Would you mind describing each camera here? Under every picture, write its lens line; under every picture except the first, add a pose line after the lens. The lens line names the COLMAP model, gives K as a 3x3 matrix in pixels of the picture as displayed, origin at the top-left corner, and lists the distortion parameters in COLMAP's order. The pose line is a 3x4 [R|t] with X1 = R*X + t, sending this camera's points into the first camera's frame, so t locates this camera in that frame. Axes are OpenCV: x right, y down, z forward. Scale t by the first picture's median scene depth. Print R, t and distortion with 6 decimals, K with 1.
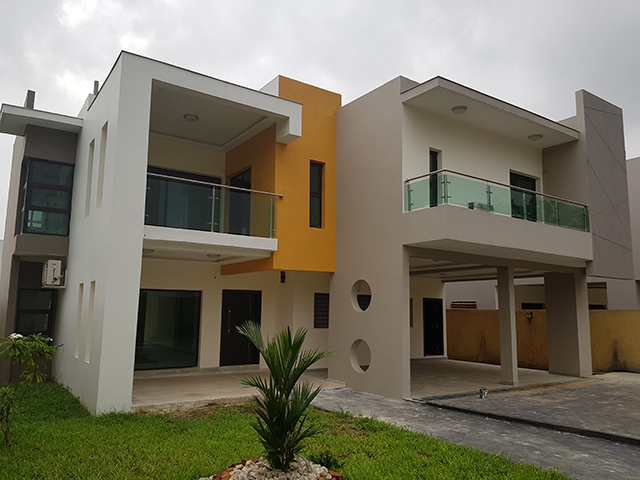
lens RADIAL K [[492.8, 0, 306.7], [0, 492.8, 241.0], [0, 0, 1]] dist [0.010671, -0.002496]
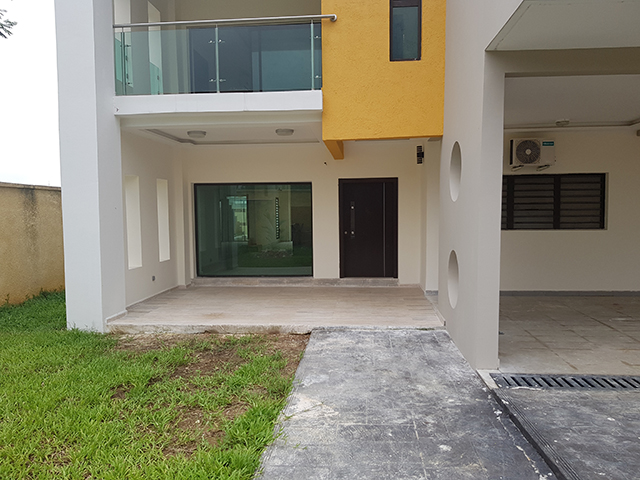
lens RADIAL K [[483.6, 0, 320.0], [0, 483.6, 240.0], [0, 0, 1]] dist [0.057920, 0.000429]
pose [[0.778513, 0.013075, -0.627492, 0.295559], [0.110942, 0.981173, 0.158087, 0.075962], [0.617745, -0.192688, 0.762405, 0.435835]]
